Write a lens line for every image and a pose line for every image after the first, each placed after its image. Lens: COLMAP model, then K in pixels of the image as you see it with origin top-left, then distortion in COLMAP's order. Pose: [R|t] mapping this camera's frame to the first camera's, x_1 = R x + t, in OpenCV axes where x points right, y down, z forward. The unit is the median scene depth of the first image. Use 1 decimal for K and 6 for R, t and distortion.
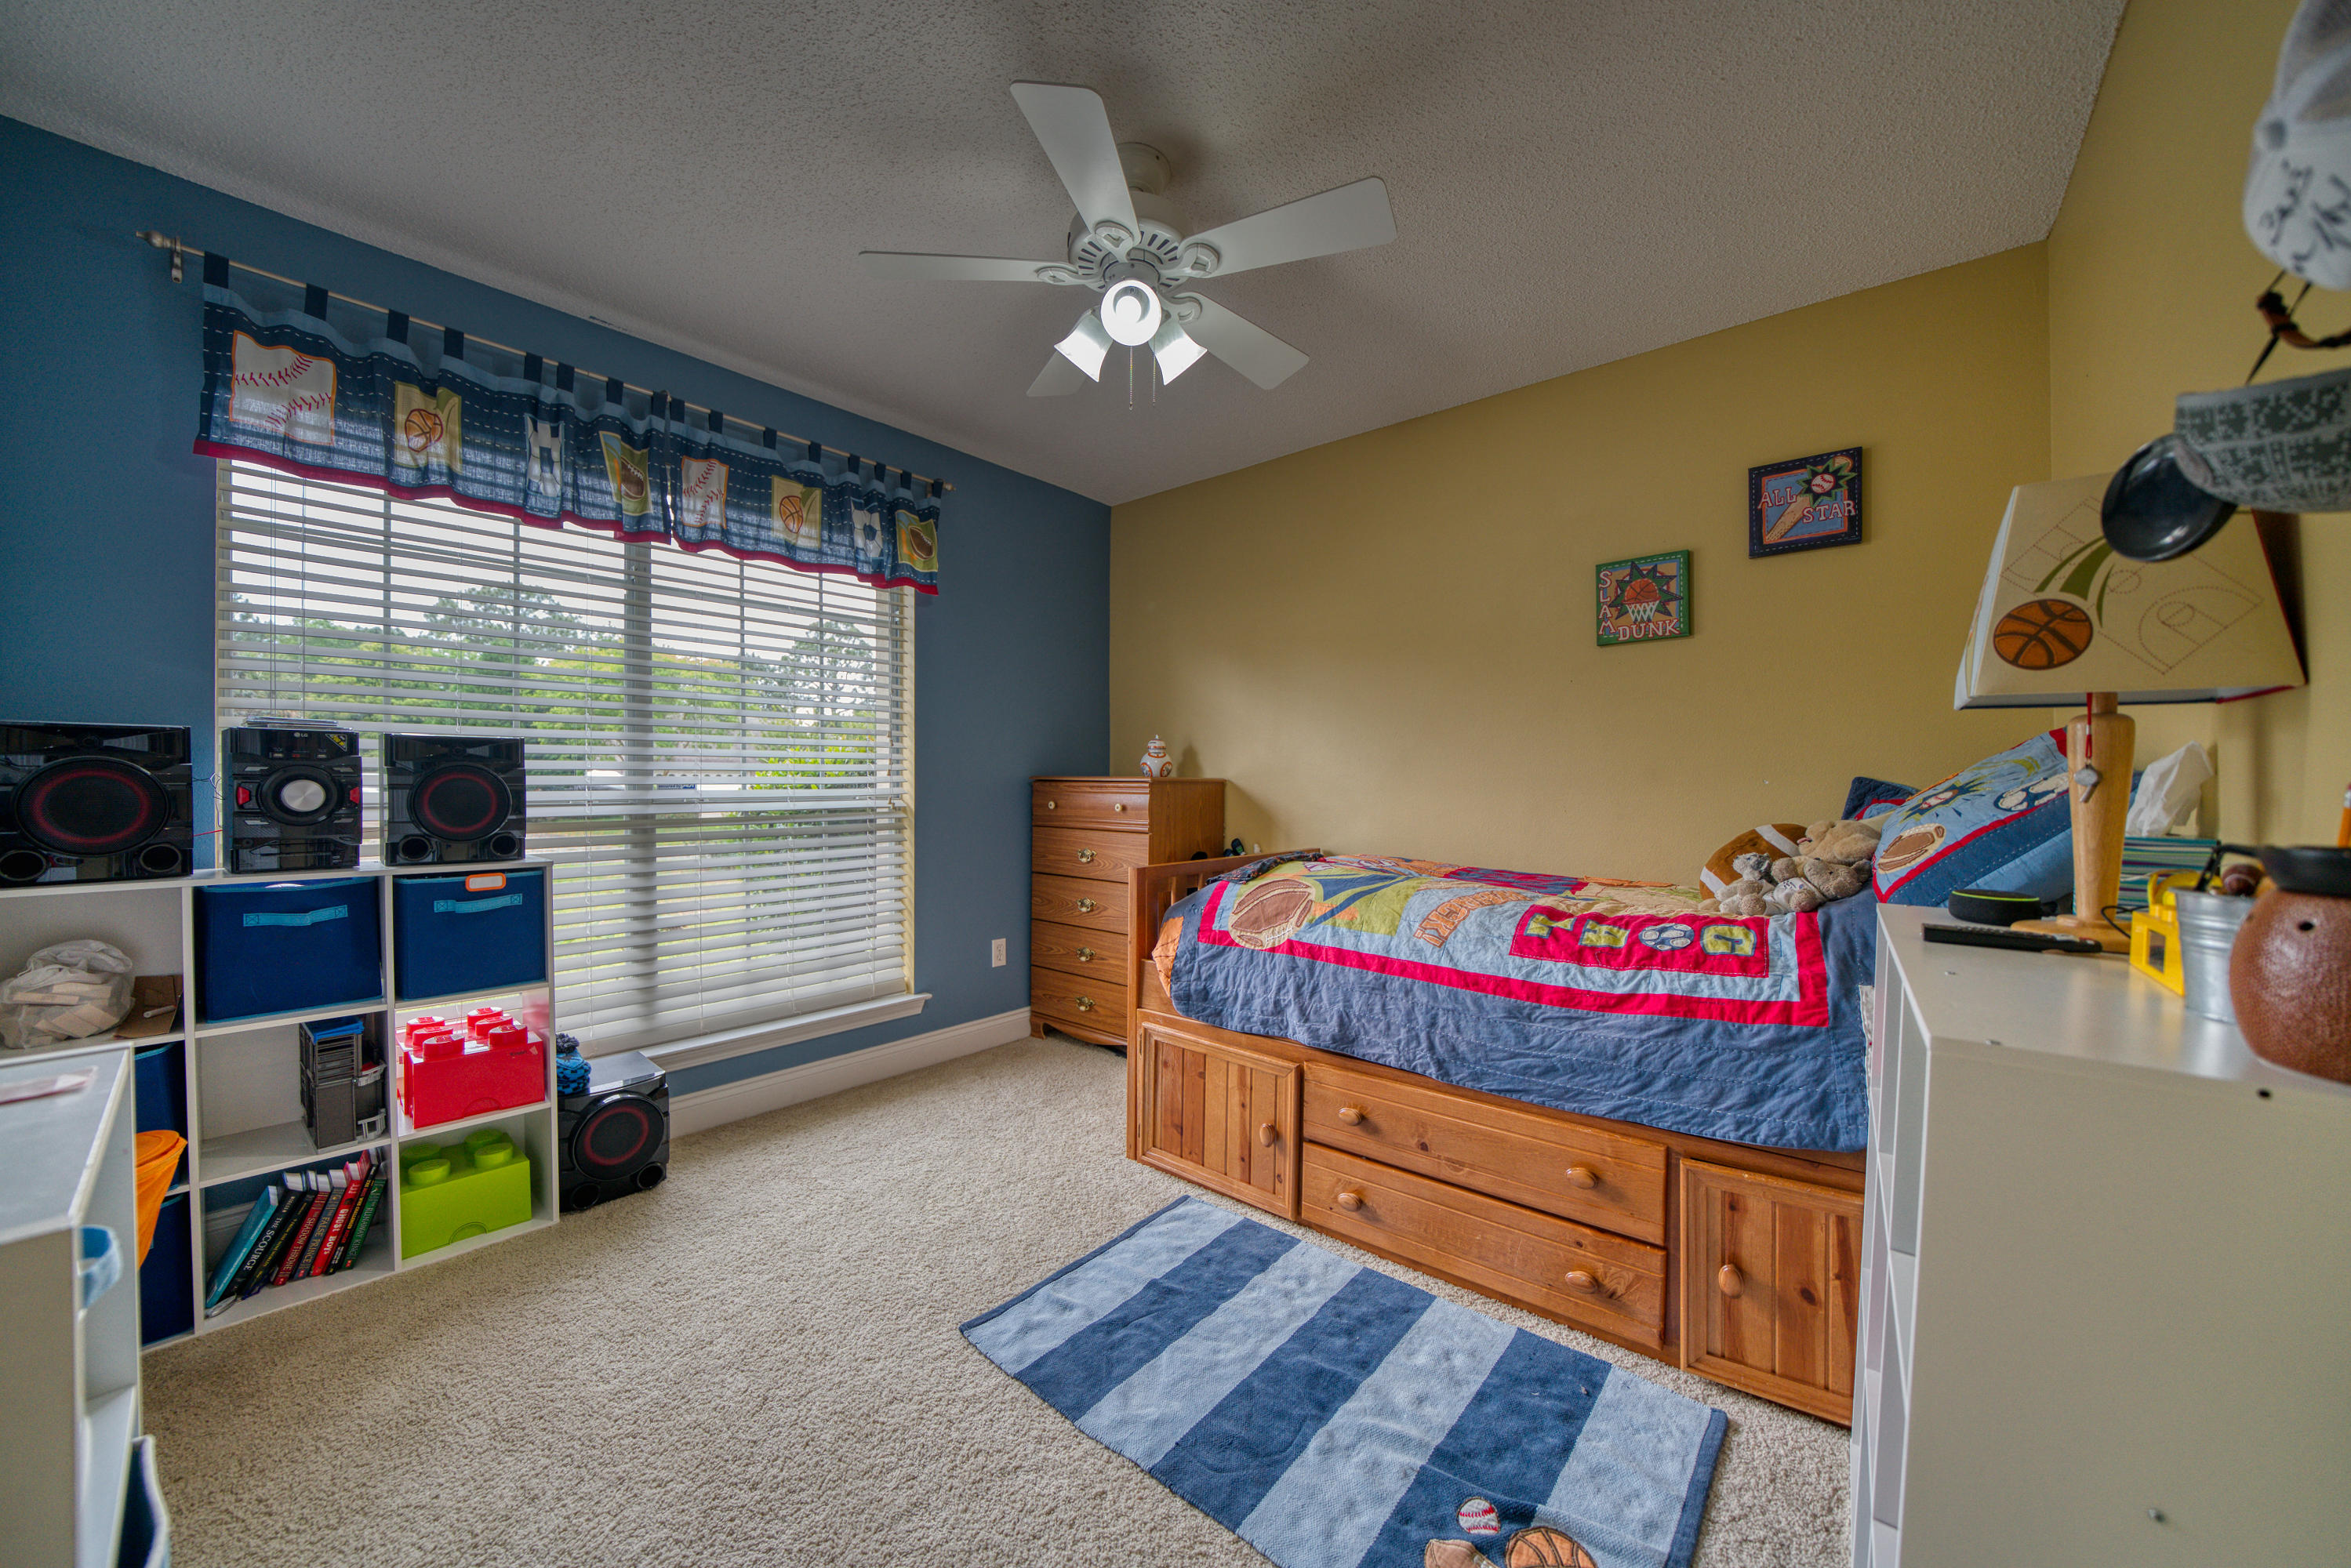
lens RADIAL K [[835.9, 0, 1175.5], [0, 835.9, 784.0], [0, 0, 1]] dist [-0.035479, -0.000047]
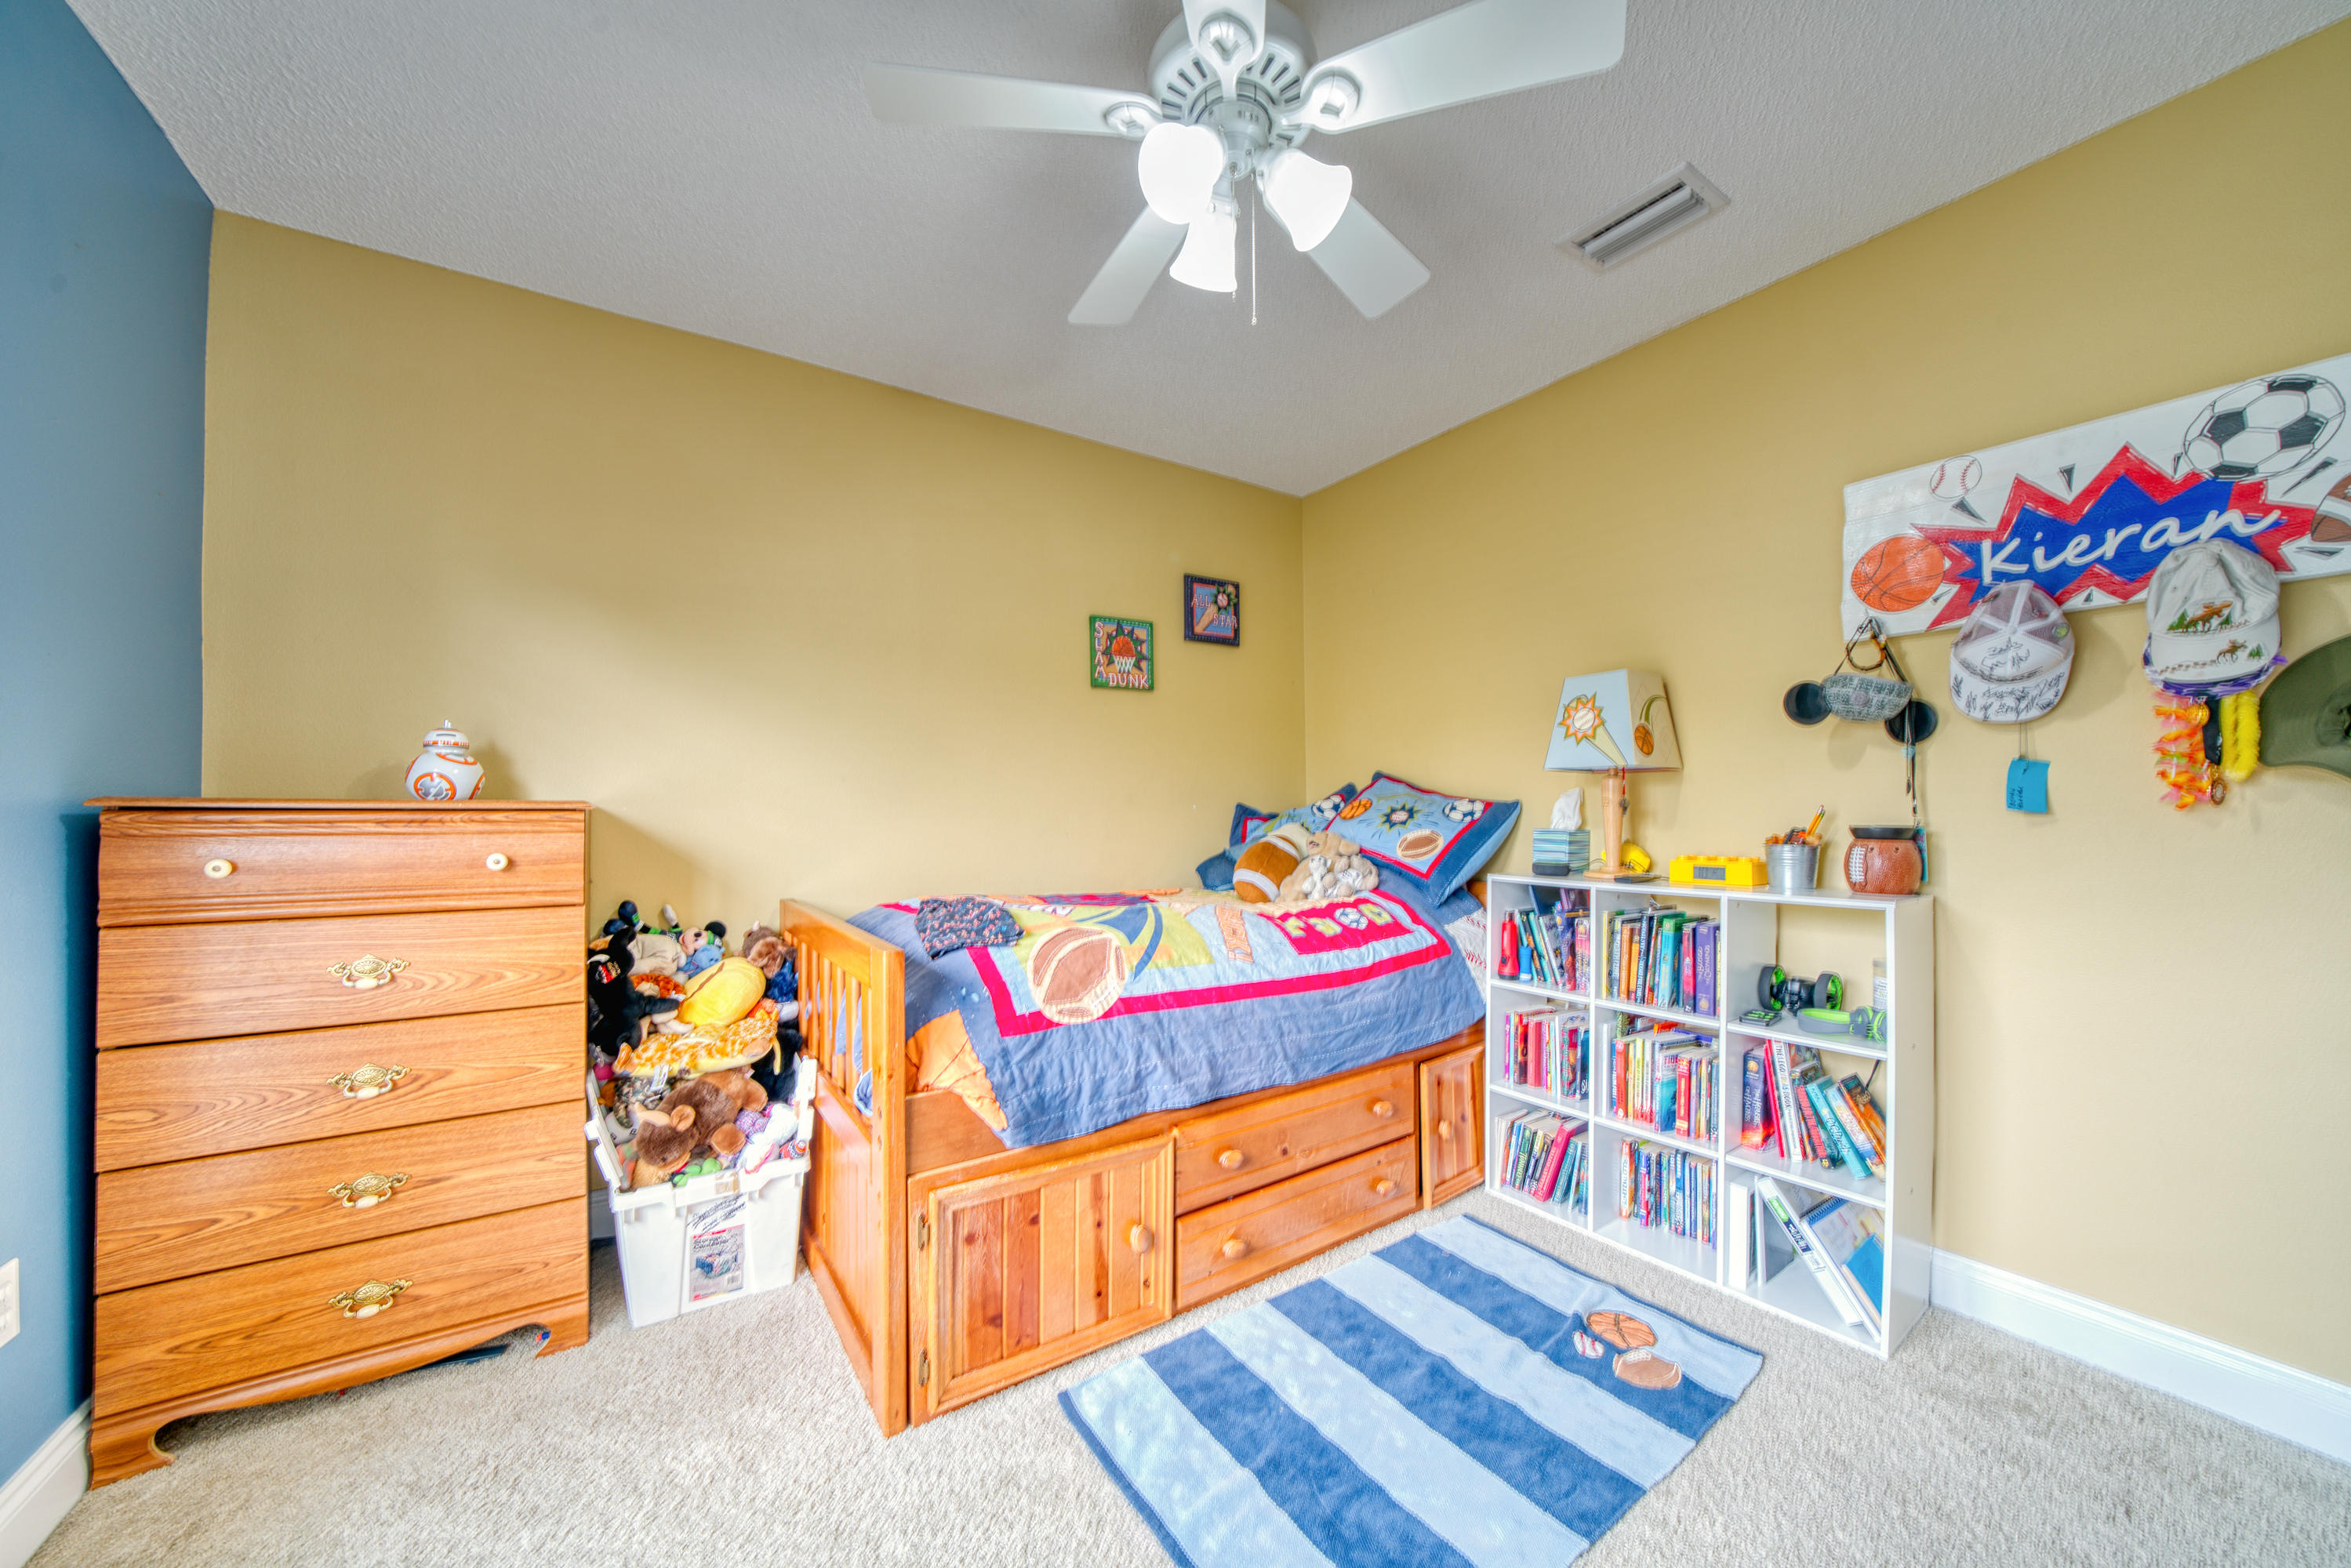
lens RADIAL K [[804.2, 0, 1174.0], [0, 804.2, 788.5], [0, 0, 1]] dist [-0.029137, 0.004409]
pose [[0.276298, 0.016862, 0.960924, -0.609682], [0.002678, 0.999829, -0.018314, -0.008594], [-0.961068, 0.007634, 0.276206, 0.702749]]
